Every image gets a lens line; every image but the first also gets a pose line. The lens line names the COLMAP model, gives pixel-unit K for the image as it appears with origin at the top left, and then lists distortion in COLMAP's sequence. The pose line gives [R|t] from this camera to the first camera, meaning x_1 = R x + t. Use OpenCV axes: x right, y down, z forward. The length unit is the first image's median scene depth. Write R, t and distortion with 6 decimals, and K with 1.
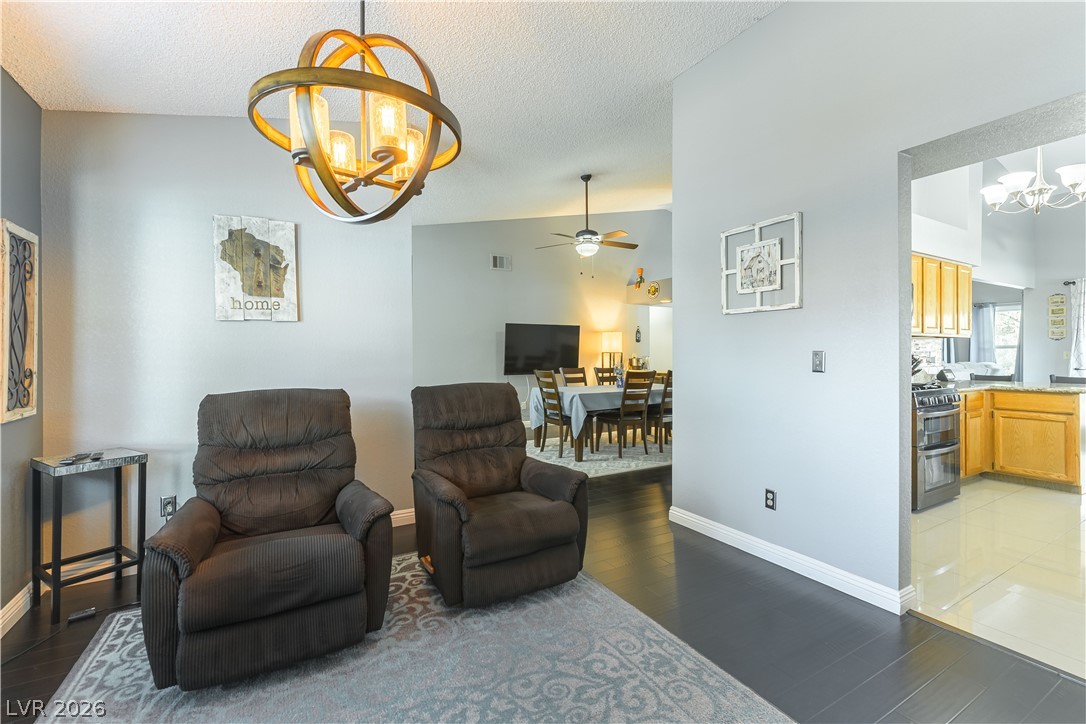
lens RADIAL K [[478.8, 0, 544.9], [0, 478.8, 356.0], [0, 0, 1]] dist [-0.003542, -0.000317]
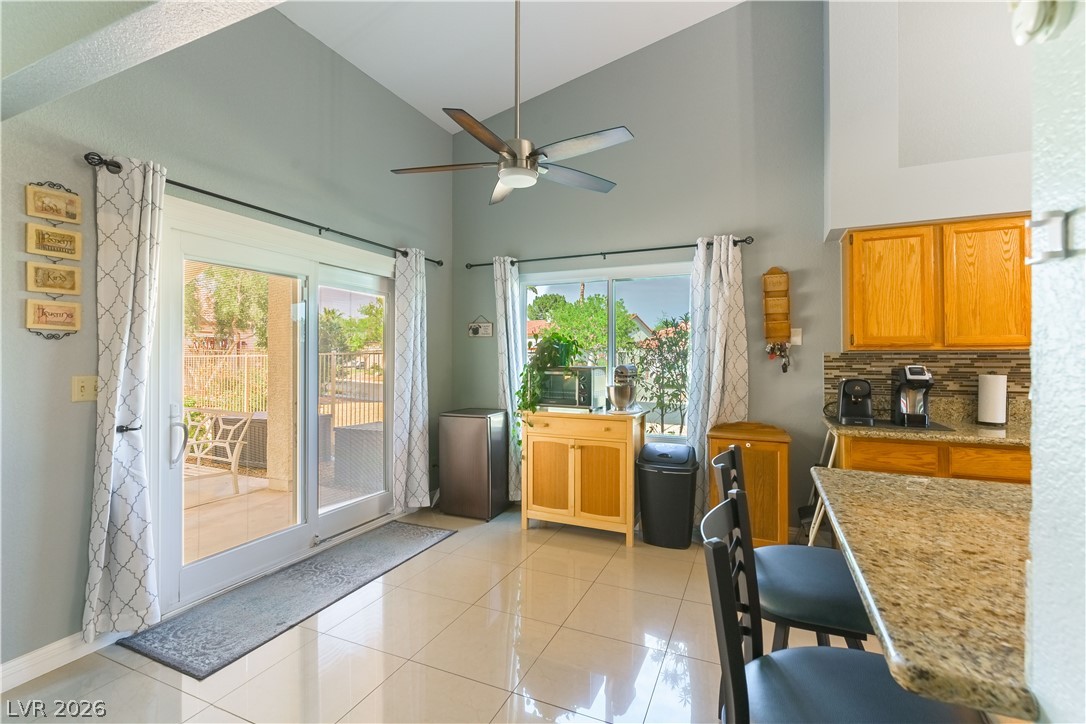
lens RADIAL K [[478.8, 0, 548.6], [0, 478.8, 356.8], [0, 0, 1]] dist [-0.003542, -0.000317]
pose [[-0.607667, 0.003380, 0.794185, 0.720872], [-0.001142, 0.999986, -0.005130, -0.023025], [-0.794191, -0.004024, -0.607655, 1.036923]]
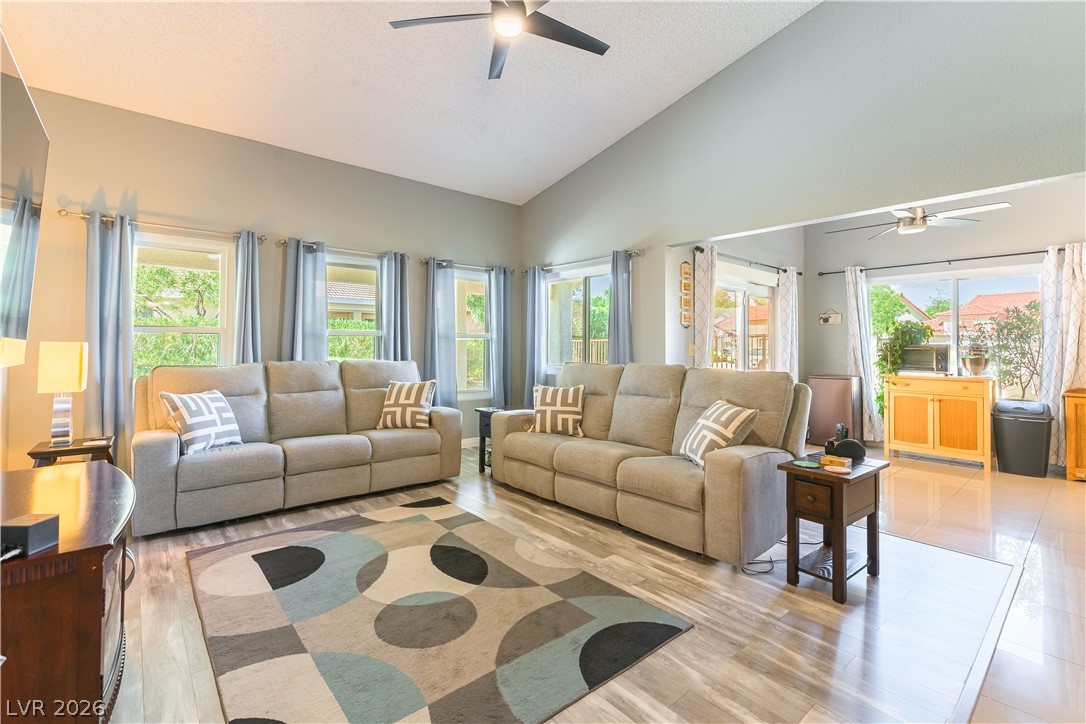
lens RADIAL K [[478.8, 0, 528.9], [0, 478.8, 336.1], [0, 0, 1]] dist [-0.003542, -0.000317]
pose [[-0.195128, 0.017799, 0.980616, 0.487675], [-0.004017, 0.999812, -0.018947, -0.009203], [-0.980770, -0.007636, -0.195020, 1.506700]]
